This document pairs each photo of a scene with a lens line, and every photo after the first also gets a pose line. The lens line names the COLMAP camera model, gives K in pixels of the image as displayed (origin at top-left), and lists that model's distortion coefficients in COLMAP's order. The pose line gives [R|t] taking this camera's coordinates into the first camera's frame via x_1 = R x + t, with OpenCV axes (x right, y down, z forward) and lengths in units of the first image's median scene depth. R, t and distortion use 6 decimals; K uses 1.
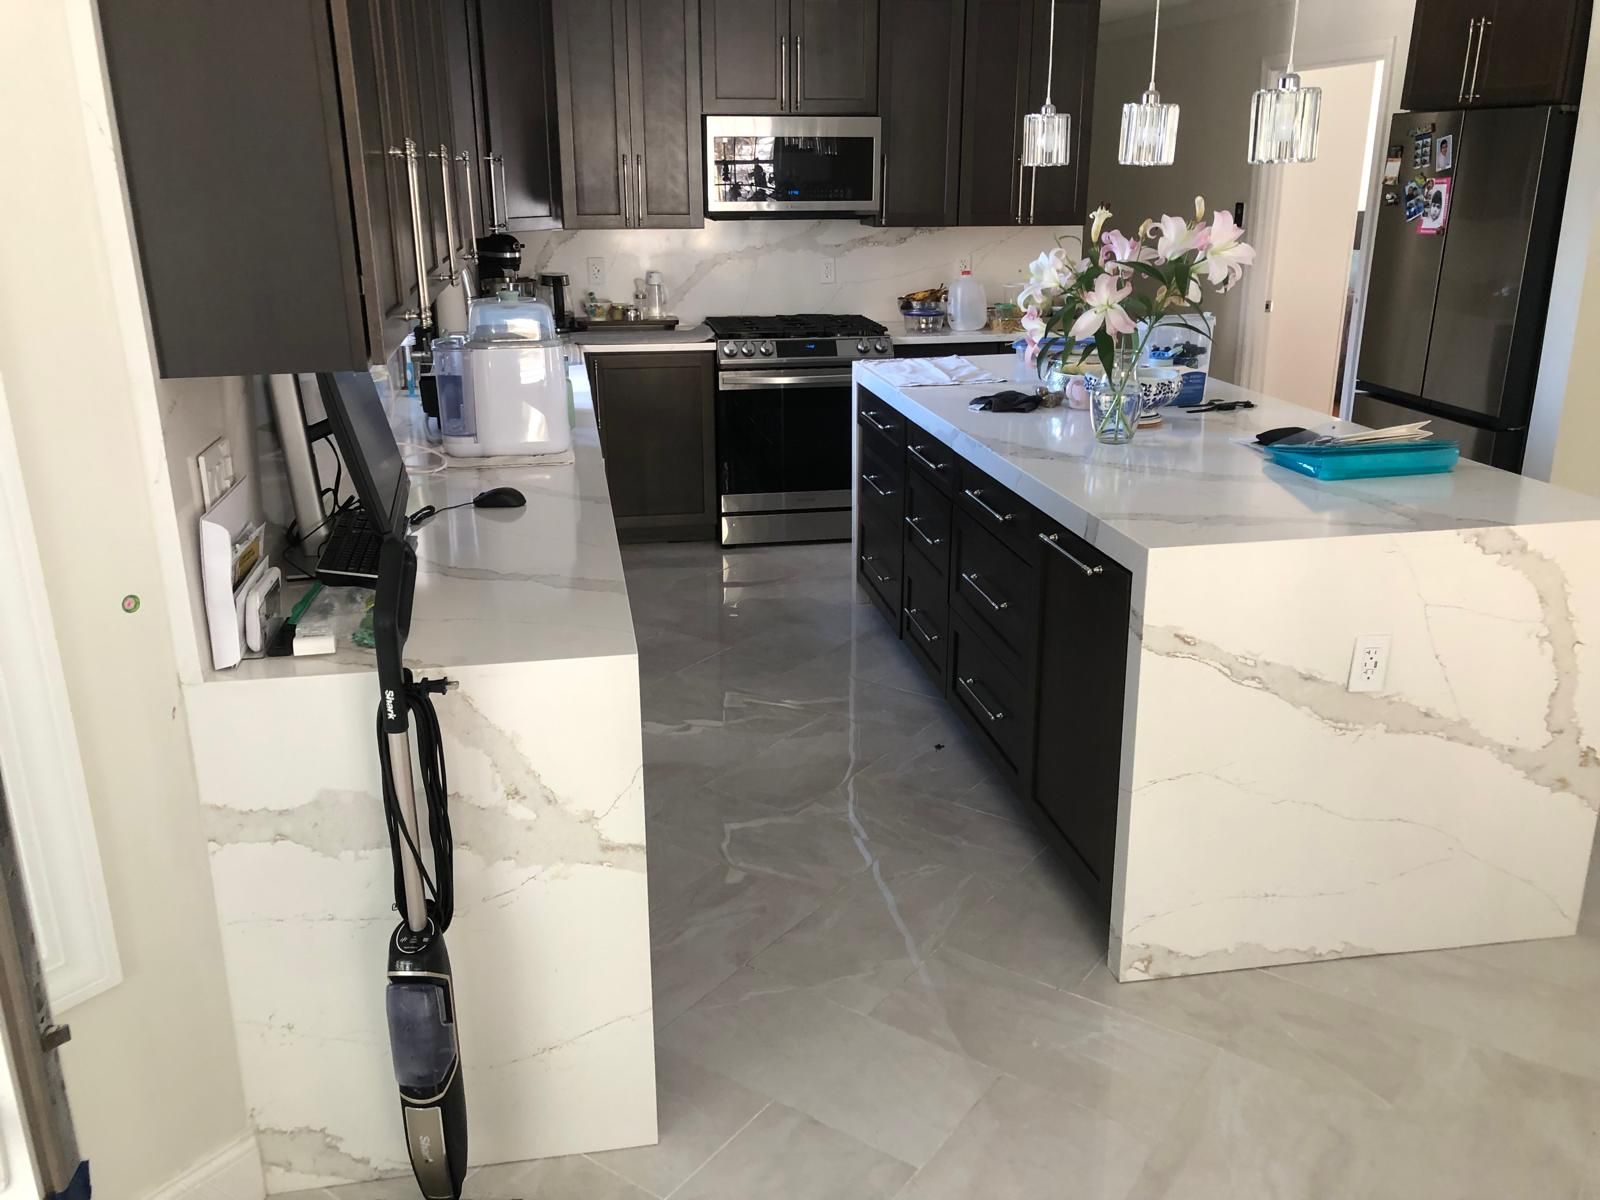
lens RADIAL K [[1315.0, 0, 797.2], [0, 1315.0, 604.4], [0, 0, 1]] dist [0.059275, -0.110764]
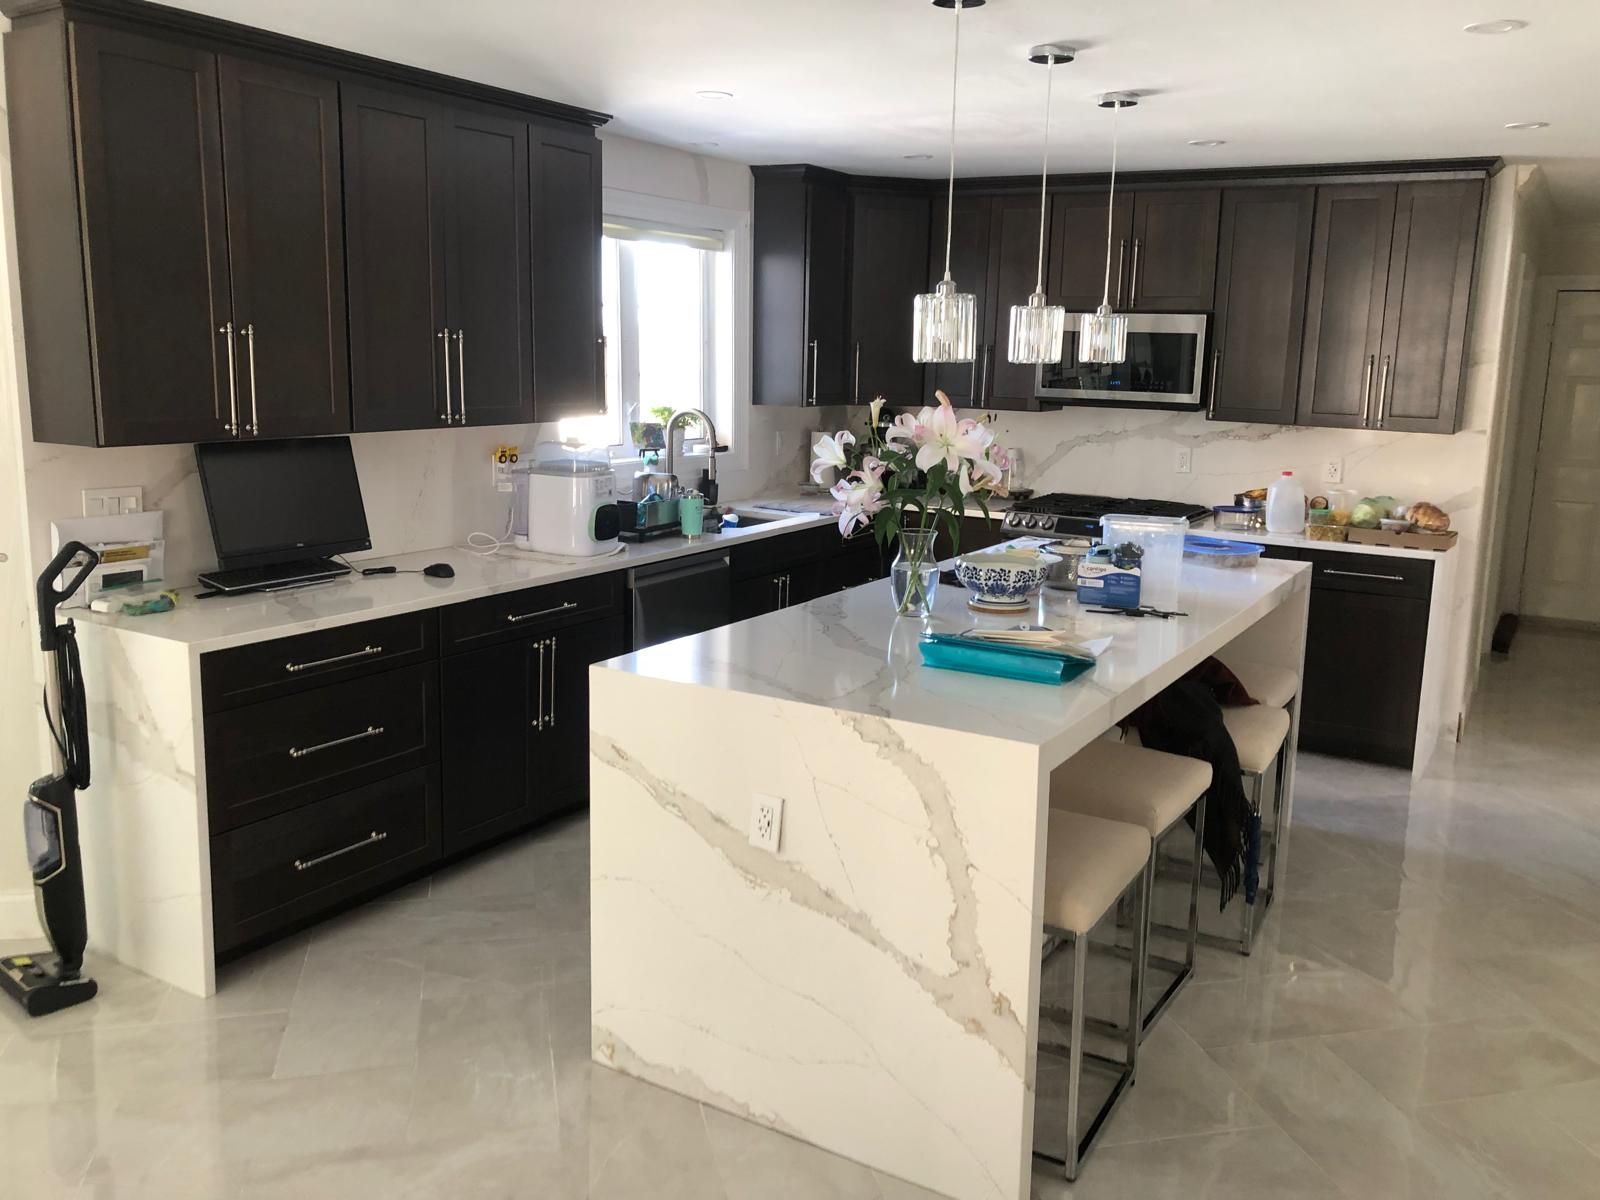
lens RADIAL K [[1315.0, 0, 794.3], [0, 1315.0, 588.6], [0, 0, 1]] dist [0.059275, -0.110764]
pose [[0.753029, 0.144271, -0.641976, 1.039035], [-0.235259, 0.970205, -0.057921, -0.075194], [0.614492, 0.194647, 0.764534, 0.177634]]
